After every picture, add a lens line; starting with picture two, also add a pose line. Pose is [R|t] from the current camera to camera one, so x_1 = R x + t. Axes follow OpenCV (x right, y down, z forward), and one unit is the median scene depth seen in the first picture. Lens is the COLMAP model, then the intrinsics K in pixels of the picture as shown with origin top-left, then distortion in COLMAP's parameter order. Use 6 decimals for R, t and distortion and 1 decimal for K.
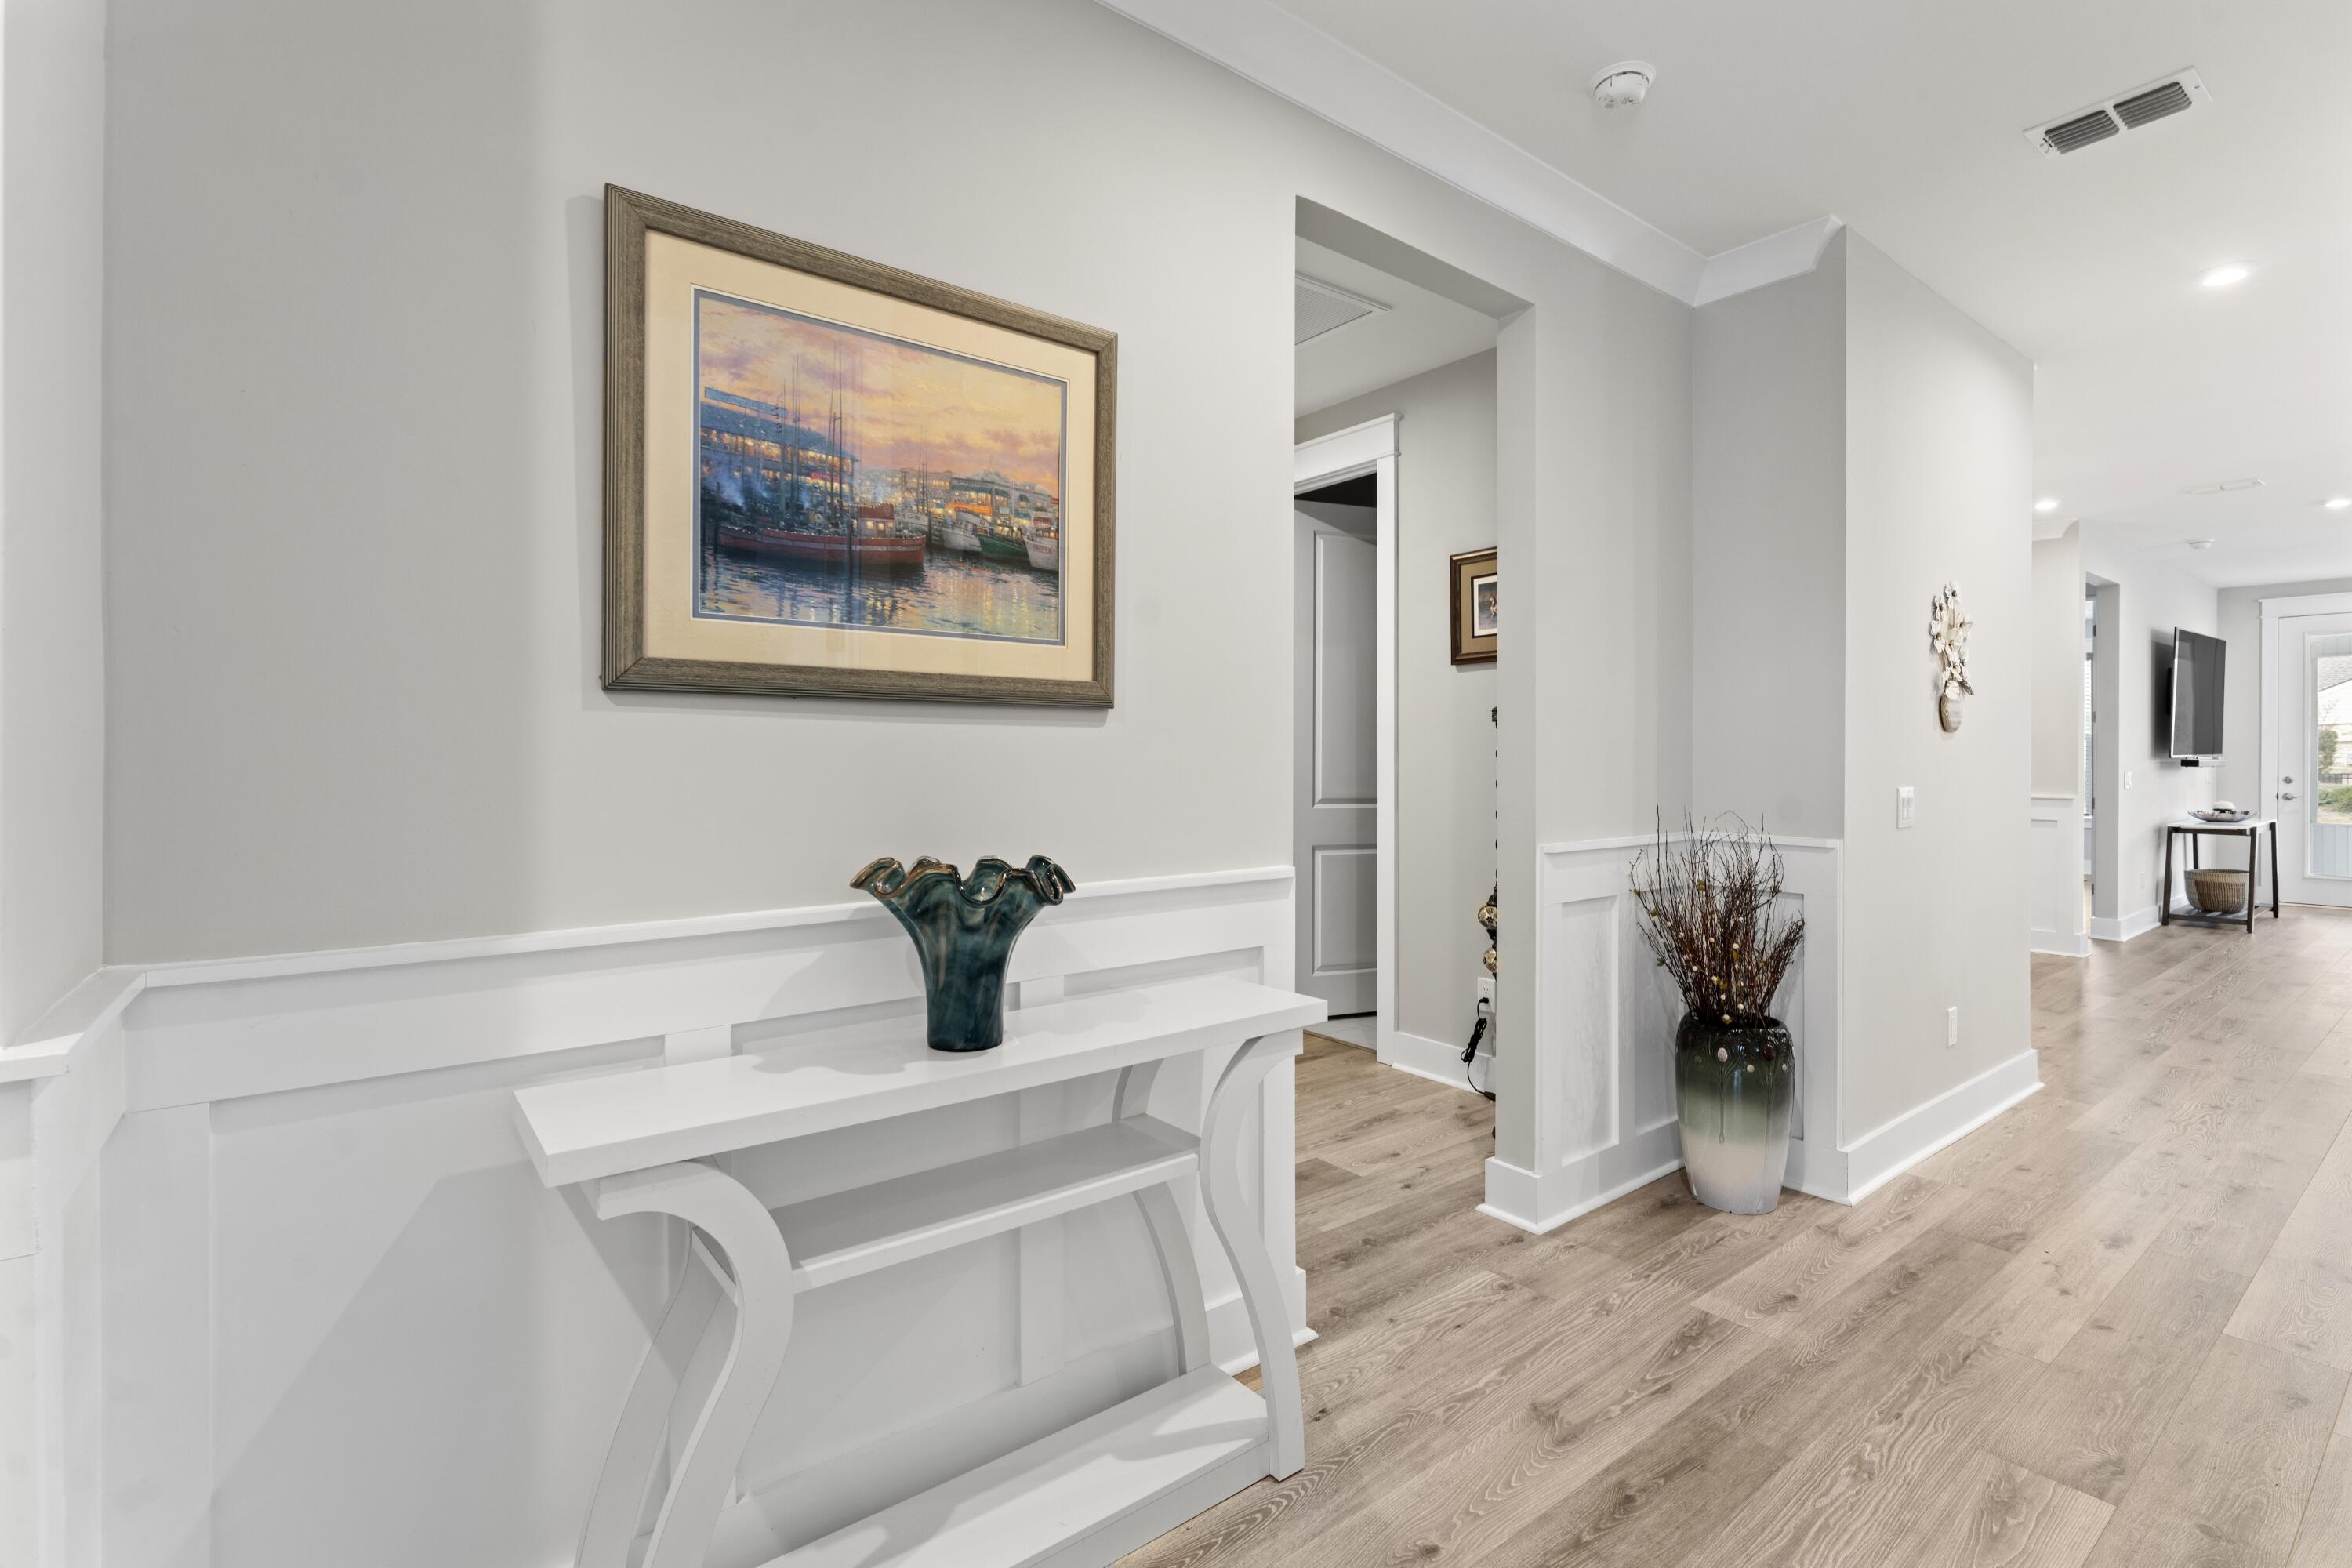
lens RADIAL K [[1073.1, 0, 1180.7], [0, 1073.1, 760.8], [0, 0, 1]] dist [-0.001134, -0.000603]
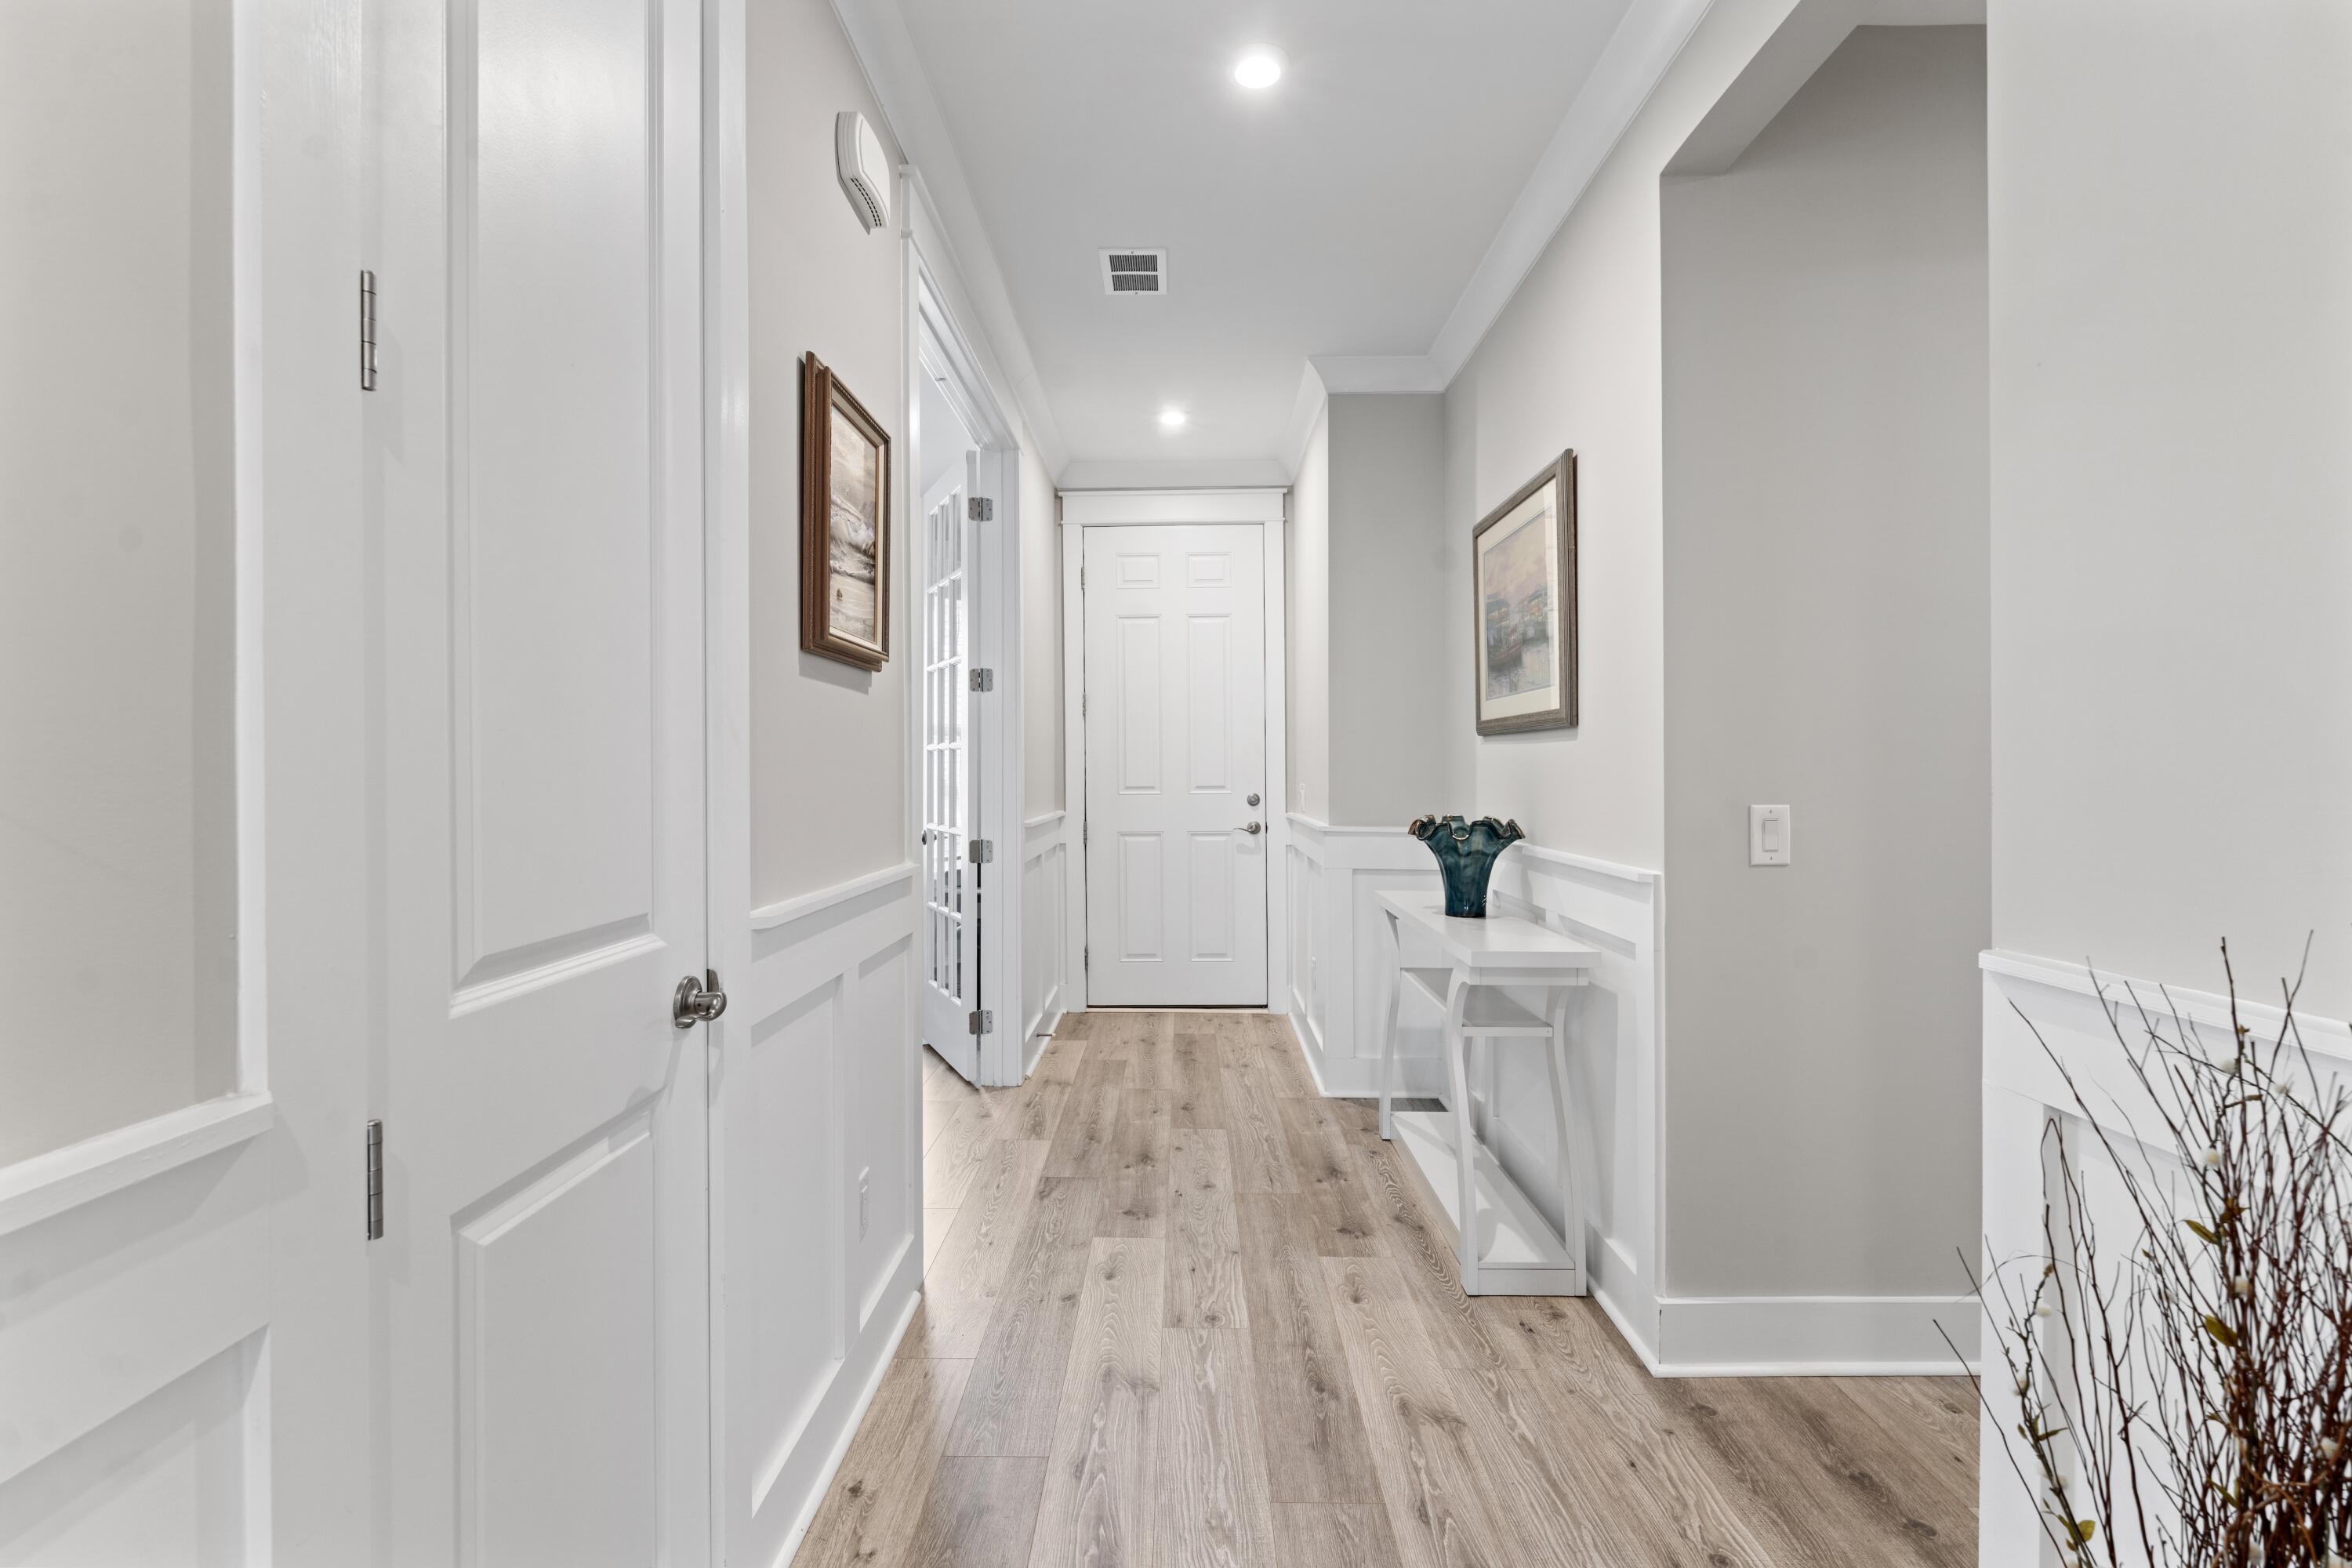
lens RADIAL K [[1068.6, 0, 1171.1], [0, 1068.6, 762.2], [0, 0, 1]] dist [0.000706, 0.000146]
pose [[-0.625393, -0.003074, -0.780304, 1.332834], [0.001985, 0.999983, -0.005531, 0.003133], [0.780308, -0.005008, -0.625376, 1.489302]]
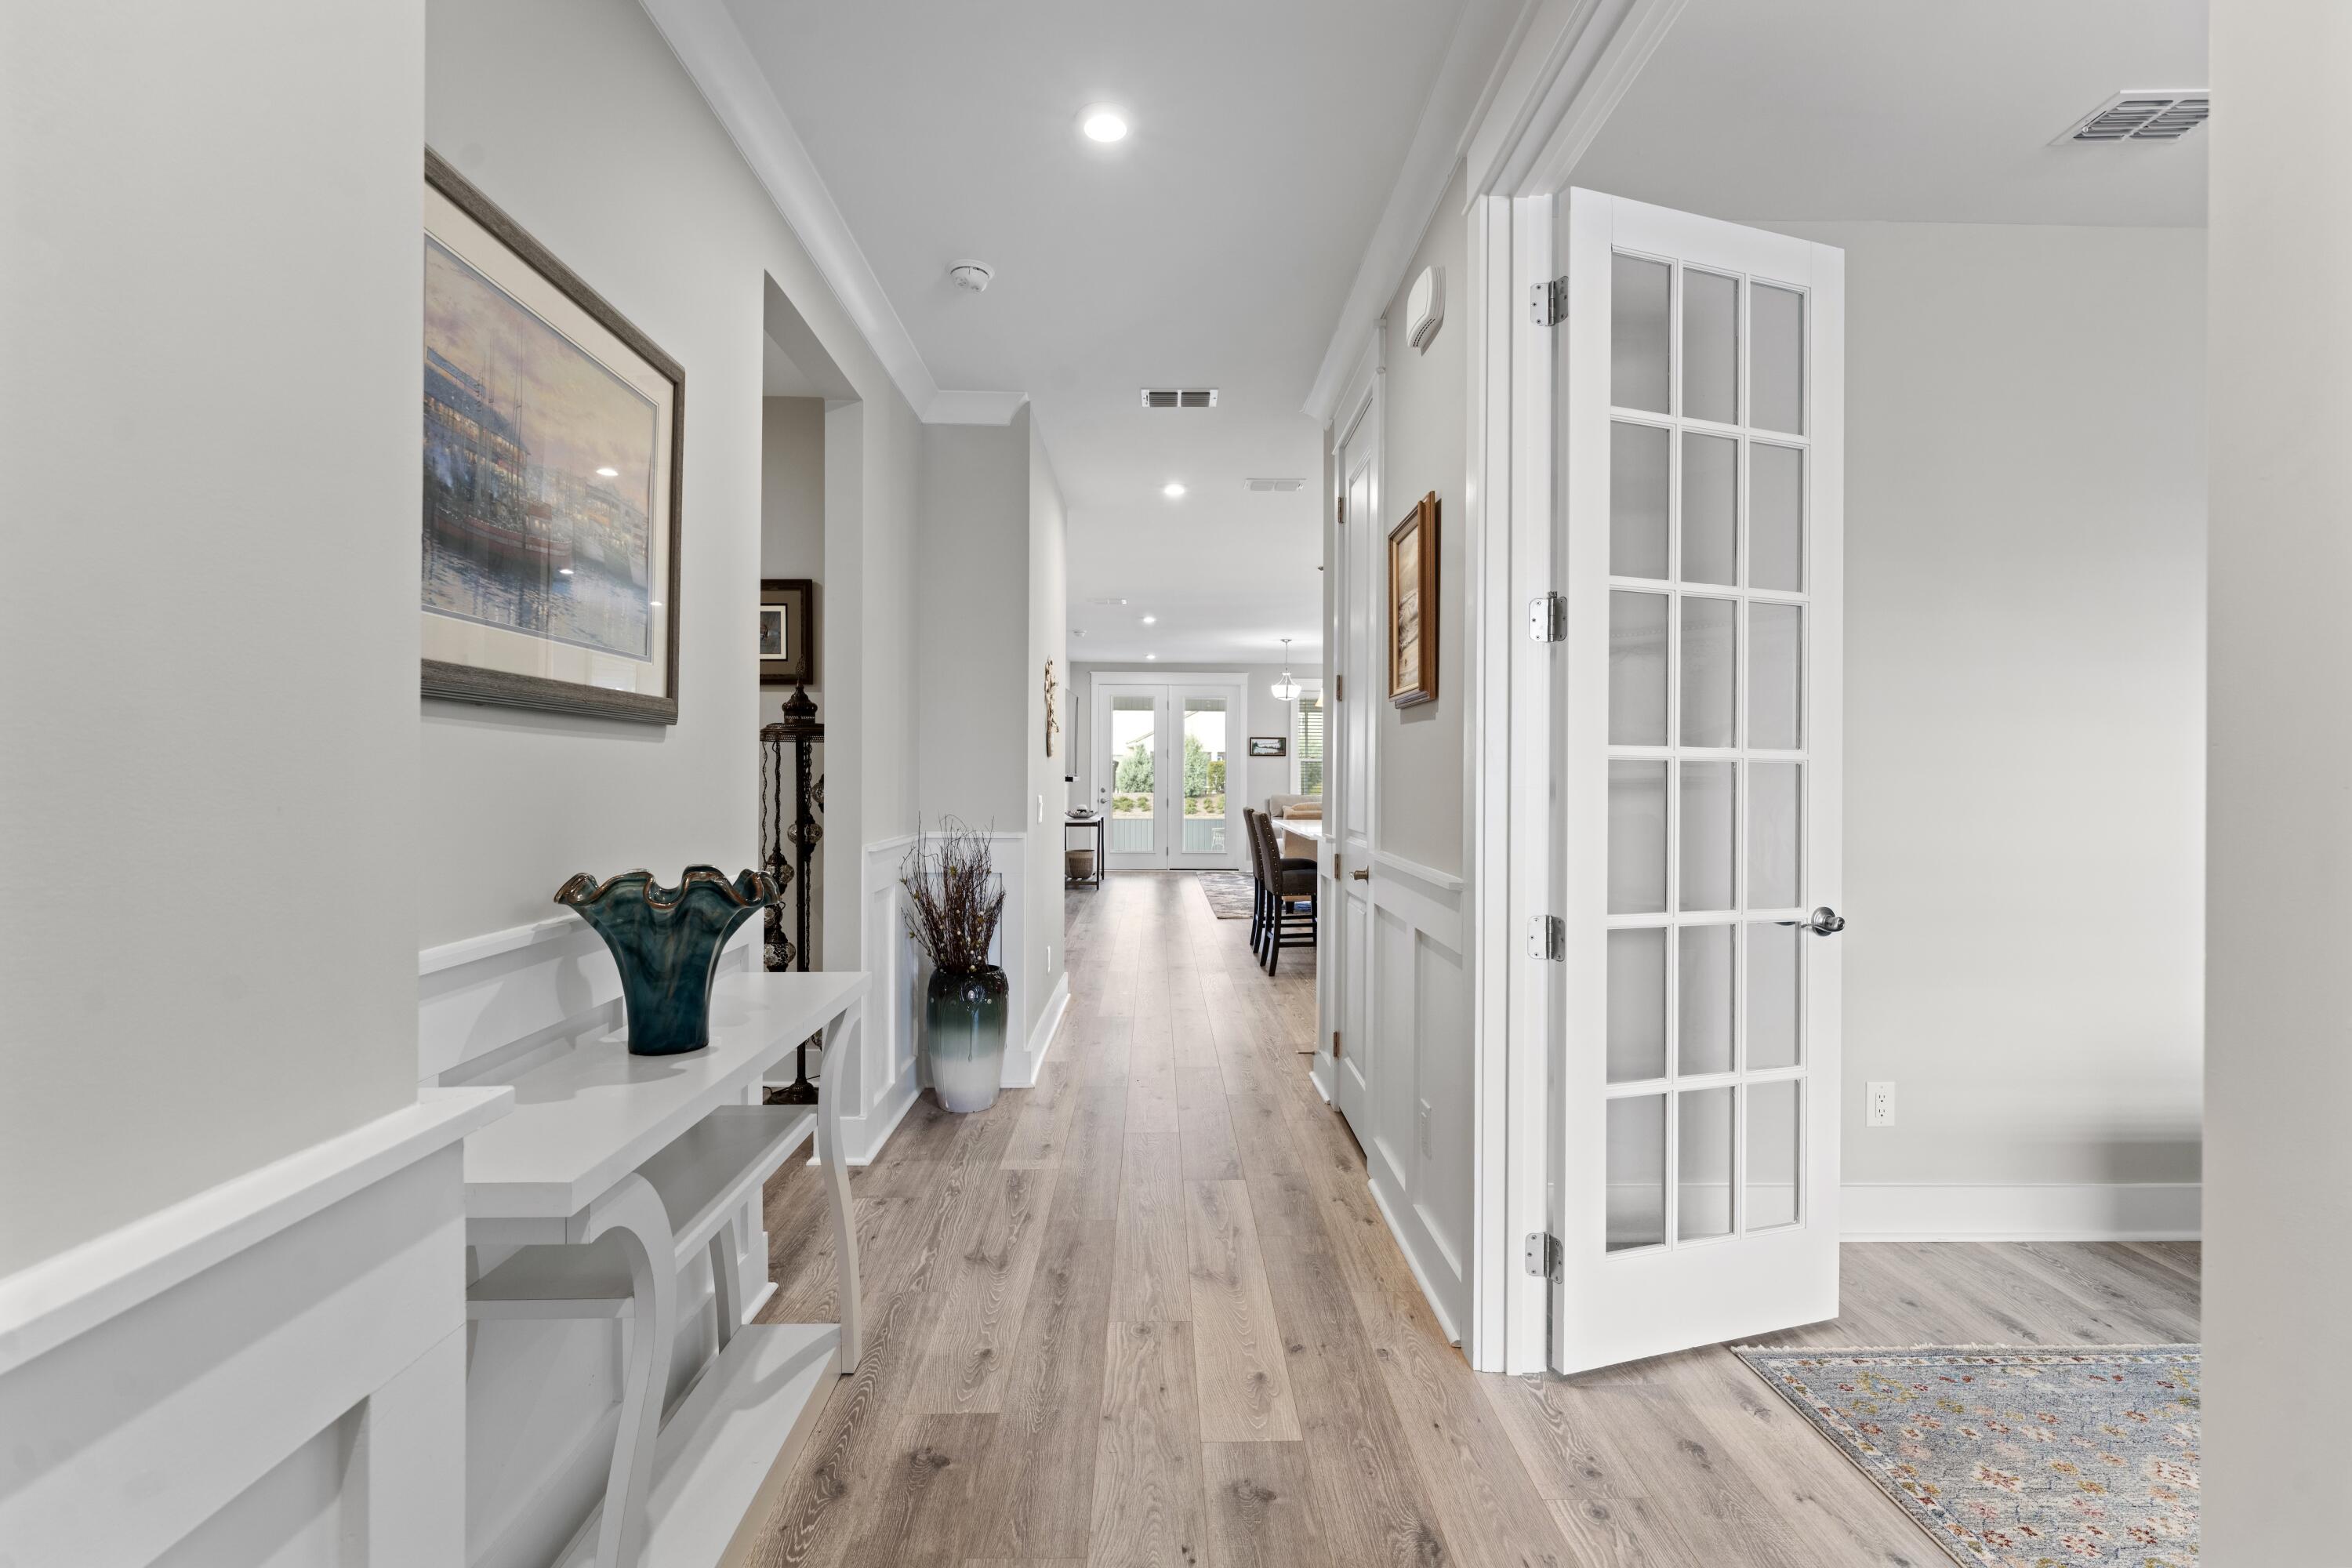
lens RADIAL K [[1064.5, 0, 1177.3], [0, 1064.5, 772.6], [0, 0, 1]] dist [0.000536, -0.000005]
pose [[0.598147, 0.006194, 0.801363, -0.617984], [-0.003853, 0.999981, -0.004853, 0.000554], [-0.801377, -0.000185, 0.598159, -0.007836]]
